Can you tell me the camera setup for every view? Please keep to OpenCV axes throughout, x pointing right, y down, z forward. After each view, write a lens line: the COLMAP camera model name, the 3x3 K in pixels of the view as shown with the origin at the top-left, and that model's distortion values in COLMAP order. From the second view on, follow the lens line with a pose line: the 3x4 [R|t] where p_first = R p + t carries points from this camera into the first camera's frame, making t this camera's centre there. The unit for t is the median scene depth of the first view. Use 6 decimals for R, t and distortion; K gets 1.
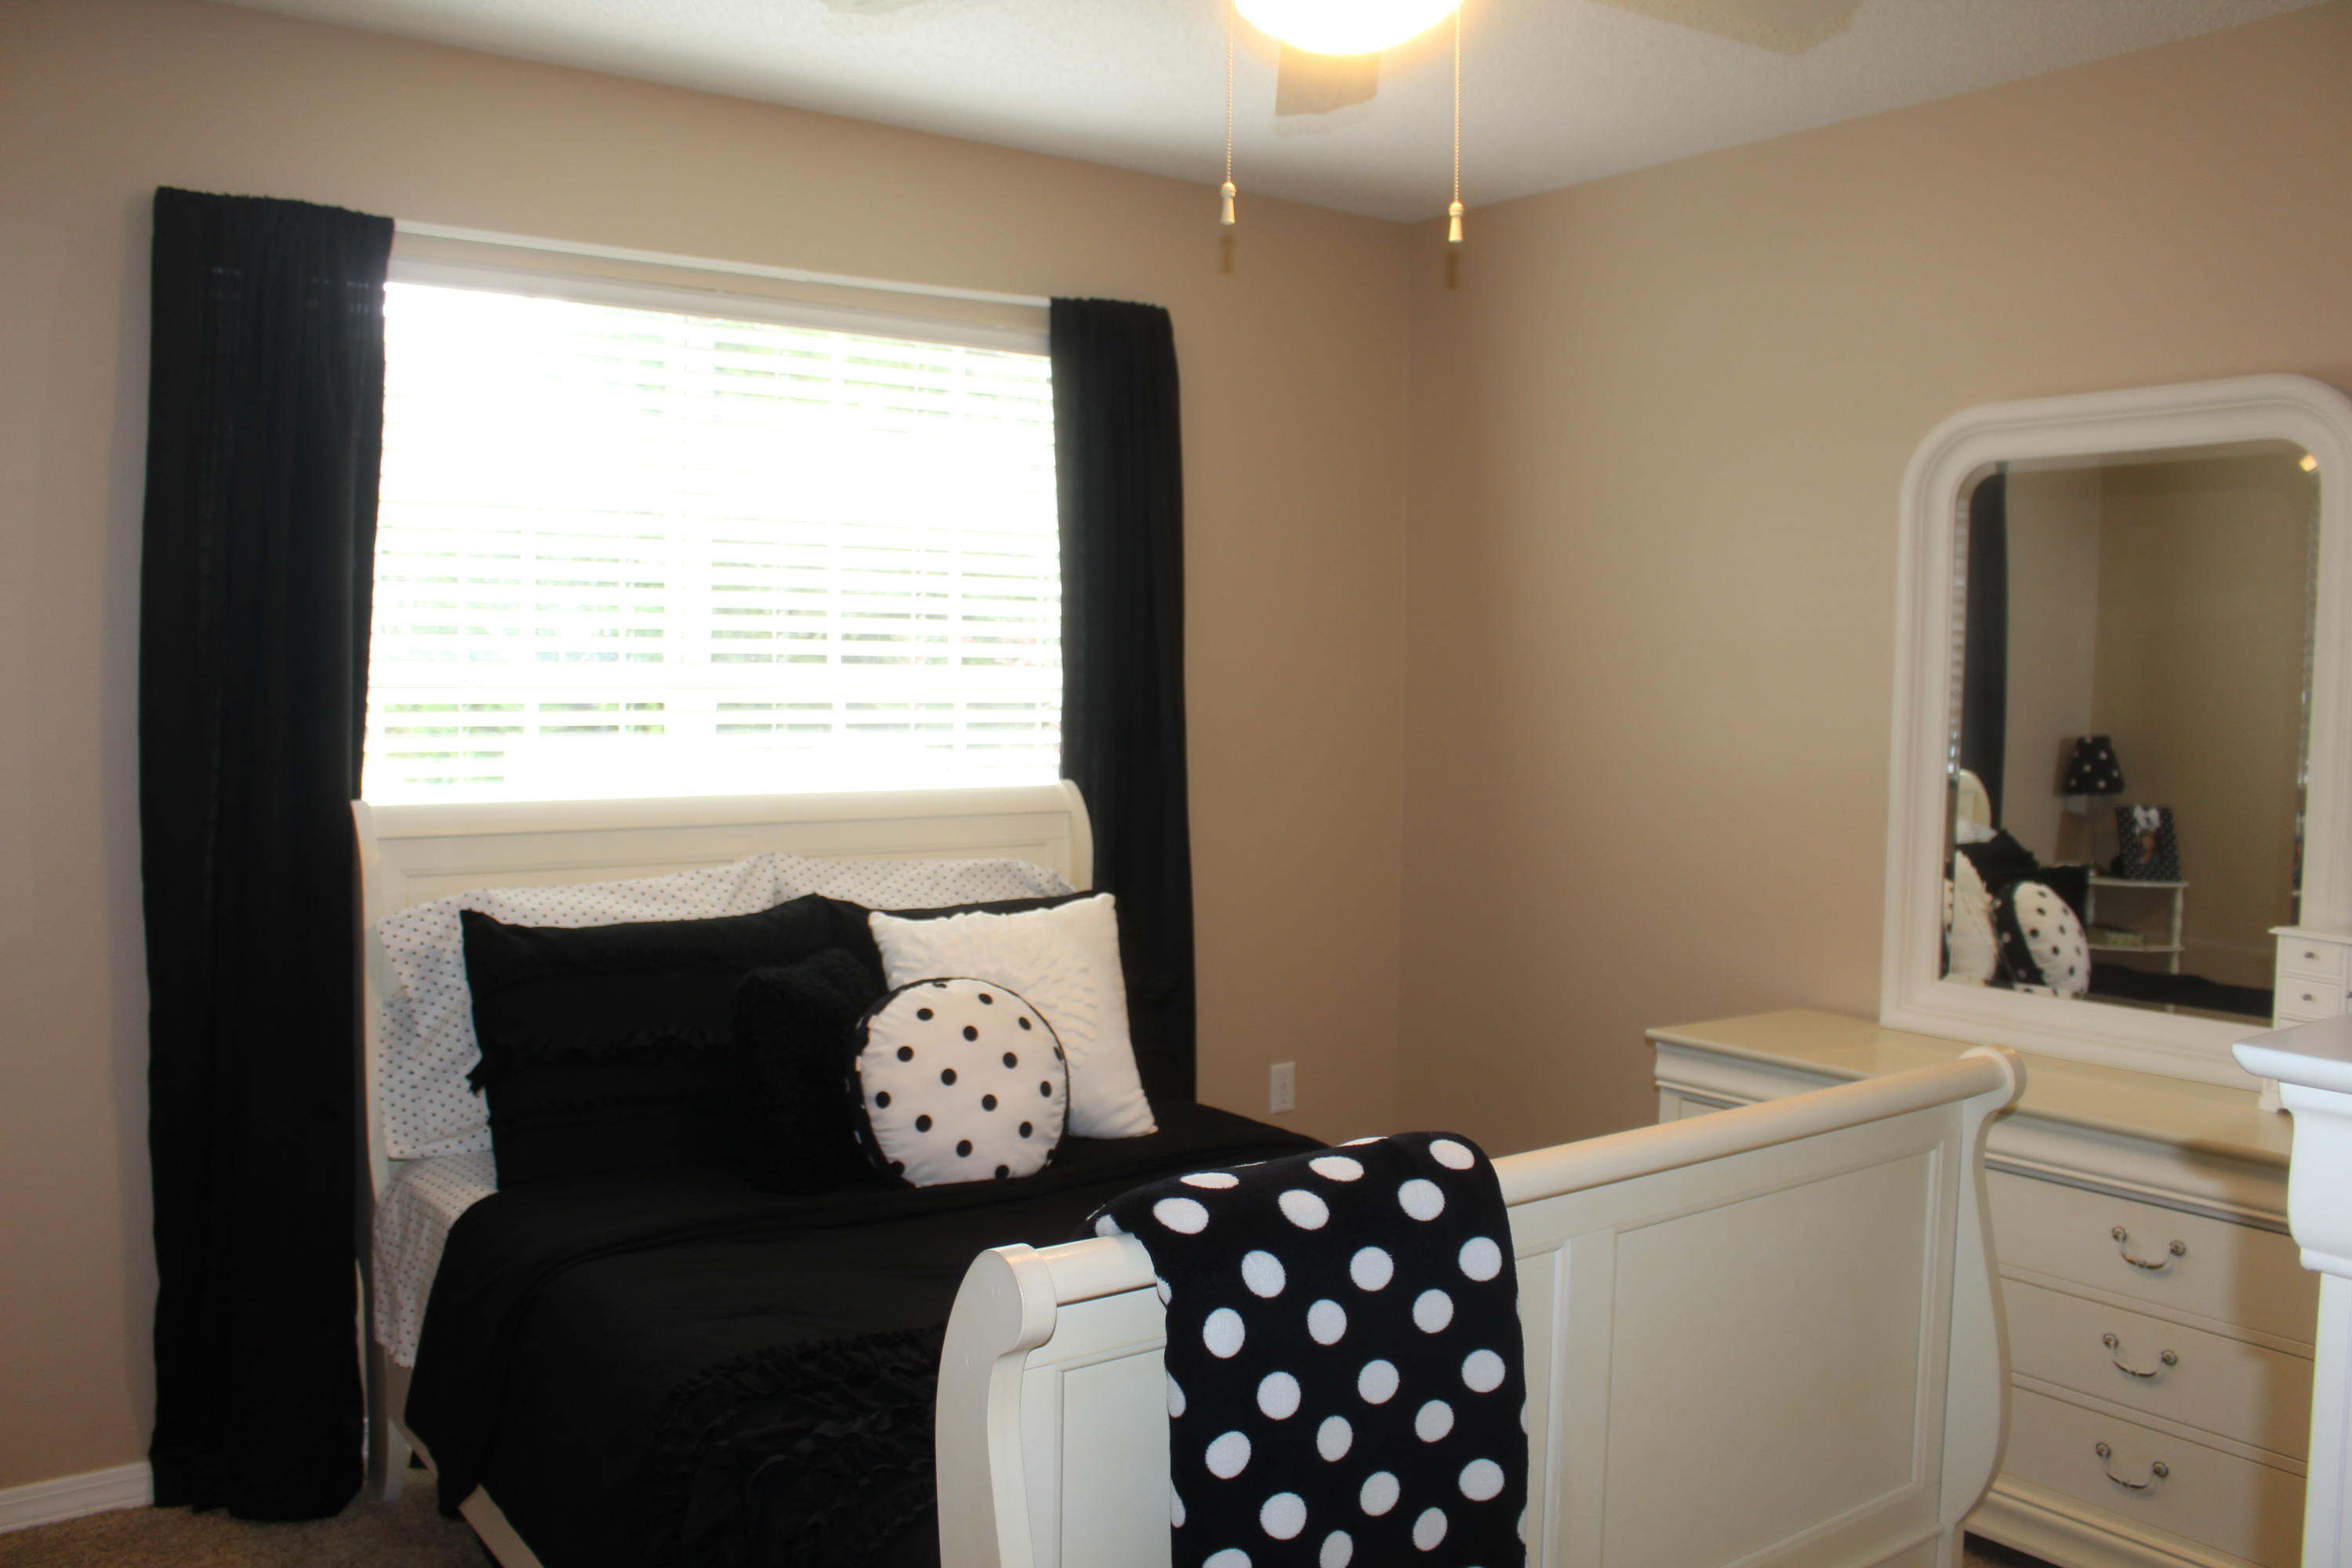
lens RADIAL K [[1936.9, 0, 1147.2], [0, 1936.9, 793.5], [0, 0, 1]] dist [-0.156394, 0.132244]
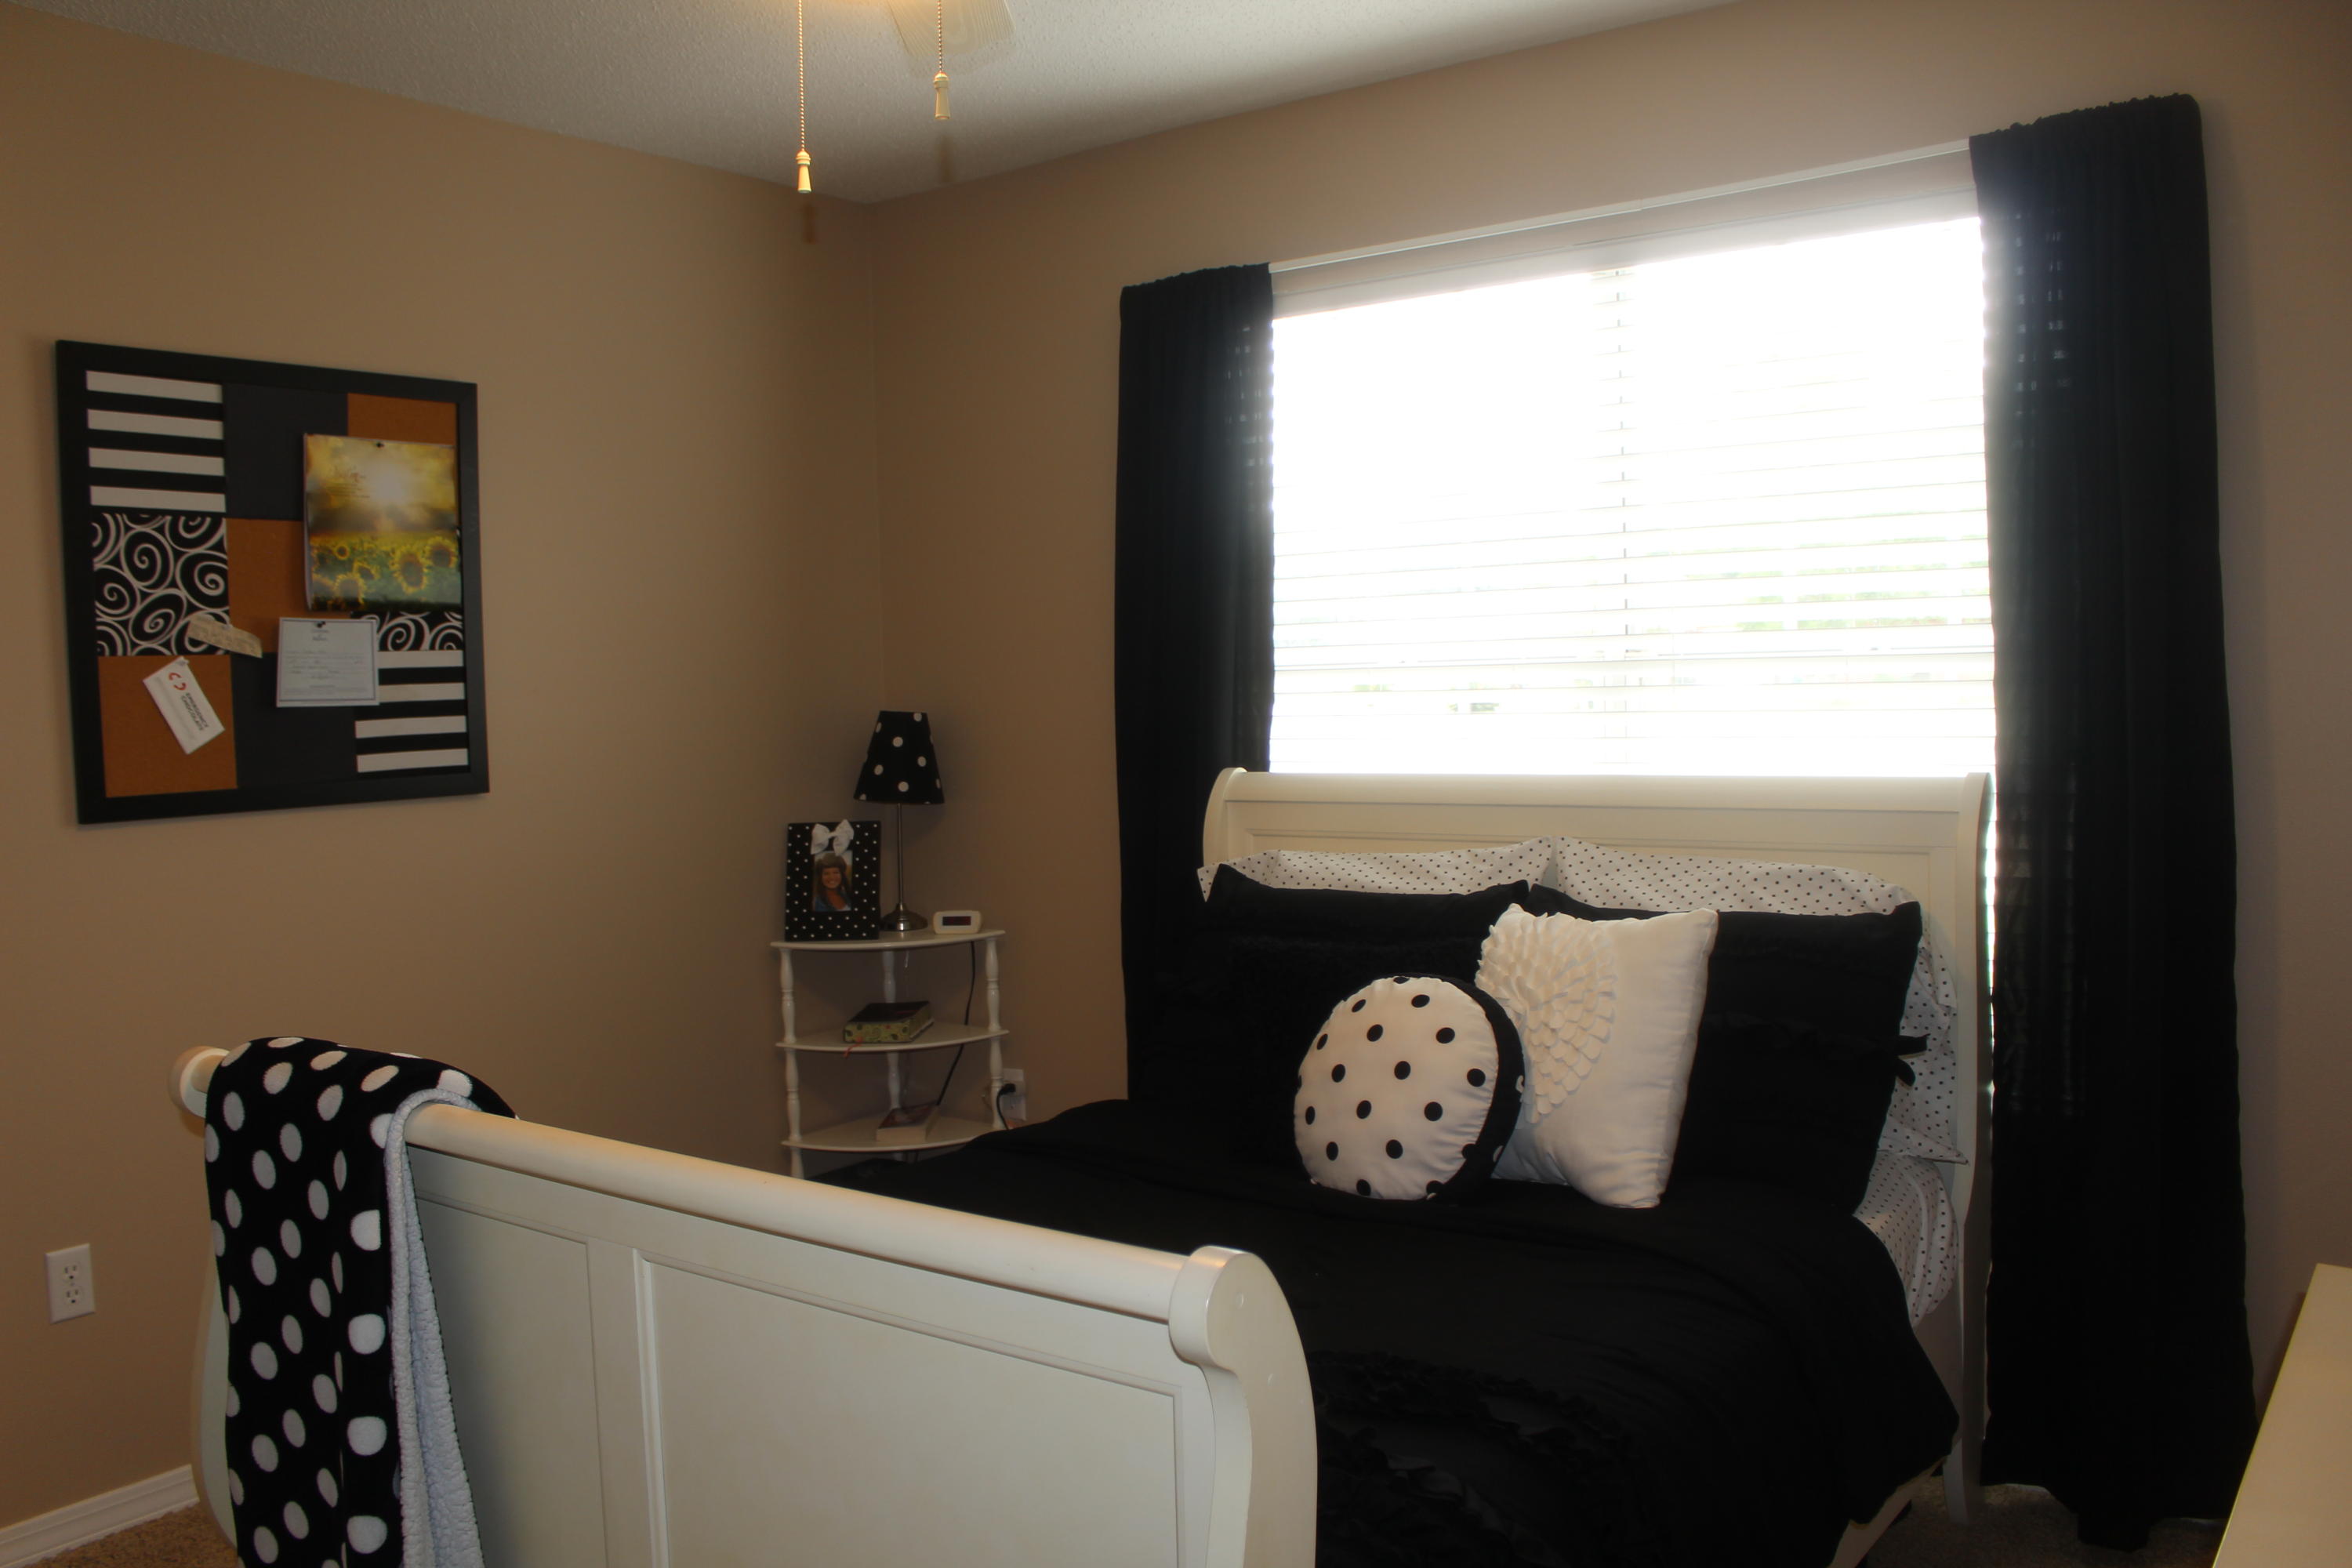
lens RADIAL K [[2035.3, 0, 1174.2], [0, 2035.3, 693.0], [0, 0, 1]] dist [0.002520, -0.000243]
pose [[0.310309, -0.010857, -0.950574, 0.761822], [-0.027005, 0.999431, -0.020230, -0.015942], [0.950252, 0.031948, 0.309839, 0.561095]]
